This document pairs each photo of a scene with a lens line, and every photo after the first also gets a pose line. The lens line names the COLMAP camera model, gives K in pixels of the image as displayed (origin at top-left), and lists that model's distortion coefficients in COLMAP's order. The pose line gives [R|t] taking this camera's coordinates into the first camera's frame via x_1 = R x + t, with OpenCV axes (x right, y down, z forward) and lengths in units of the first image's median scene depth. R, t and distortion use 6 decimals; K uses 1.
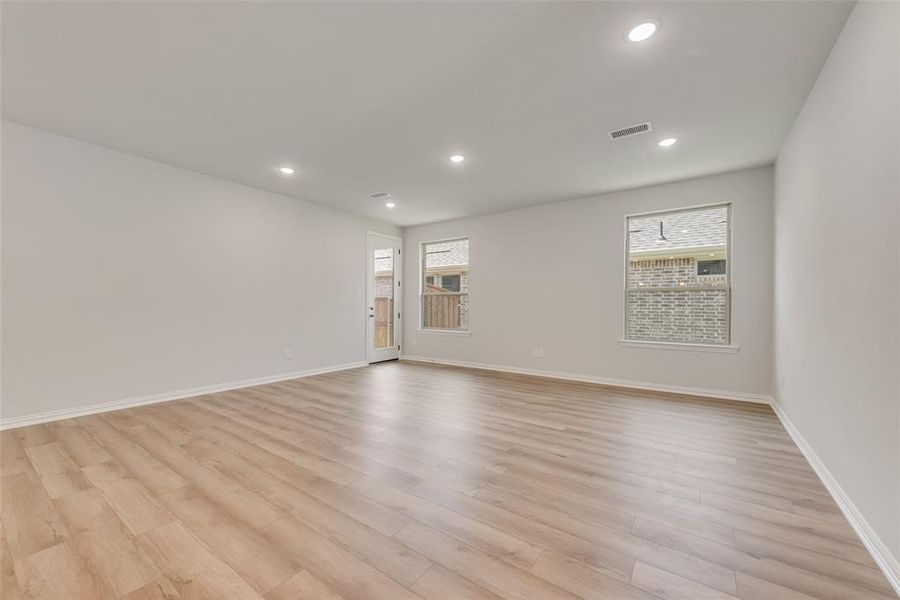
lens RADIAL K [[353.9, 0, 452.3], [0, 353.9, 300.5], [0, 0, 1]] dist [0.008408, -0.000454]
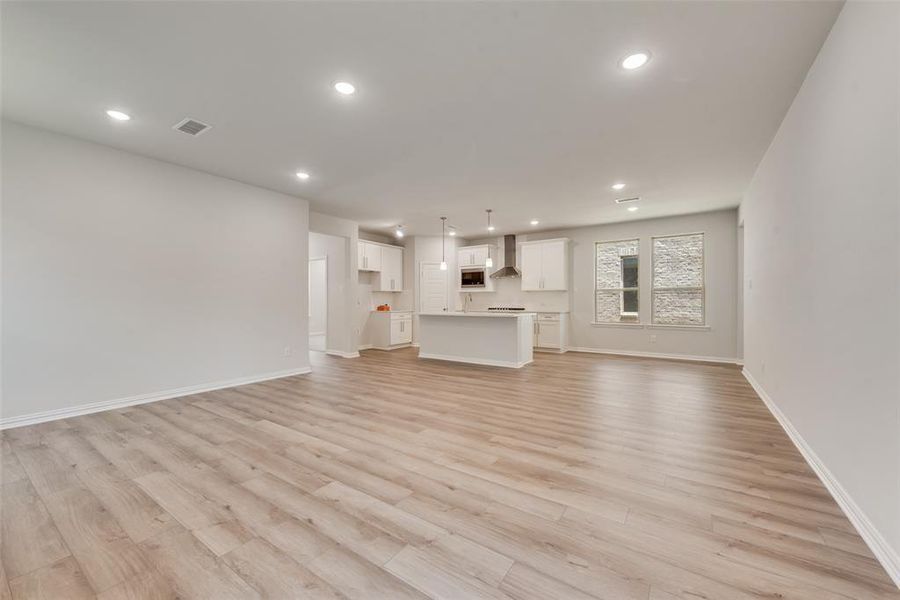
lens RADIAL K [[353.9, 0, 446.6], [0, 353.9, 297.0], [0, 0, 1]] dist [0.008408, -0.000454]
pose [[-0.999986, -0.002639, -0.004507, -0.207076], [-0.002541, 0.999763, -0.021624, 0.021905], [0.004563, -0.021613, -0.999756, 1.937690]]
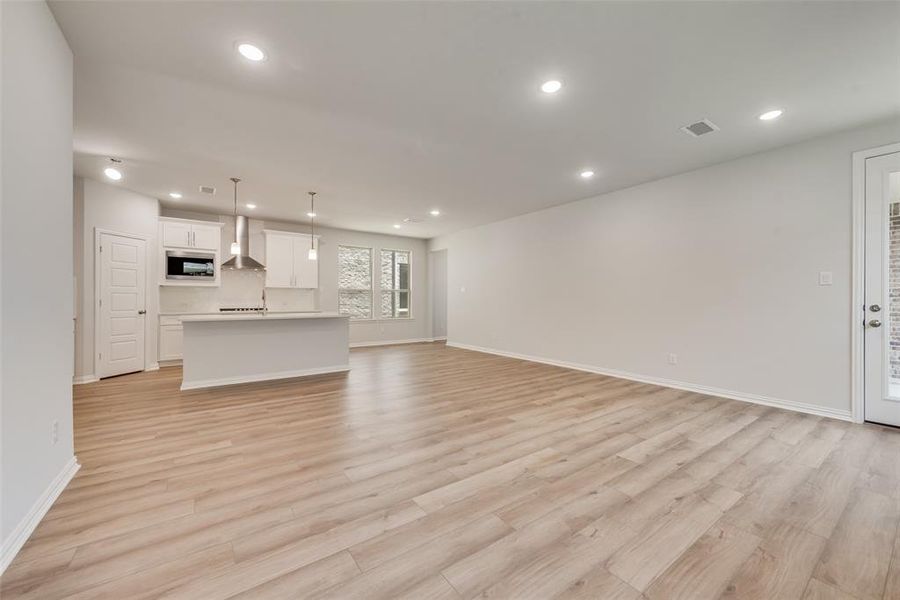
lens RADIAL K [[353.9, 0, 445.7], [0, 353.9, 302.2], [0, 0, 1]] dist [0.008408, -0.000454]
pose [[-0.334201, 0.002929, -0.942497, 0.831906], [0.005987, 0.999982, 0.000984, 0.015886], [0.942483, -0.005314, -0.334213, 1.191353]]
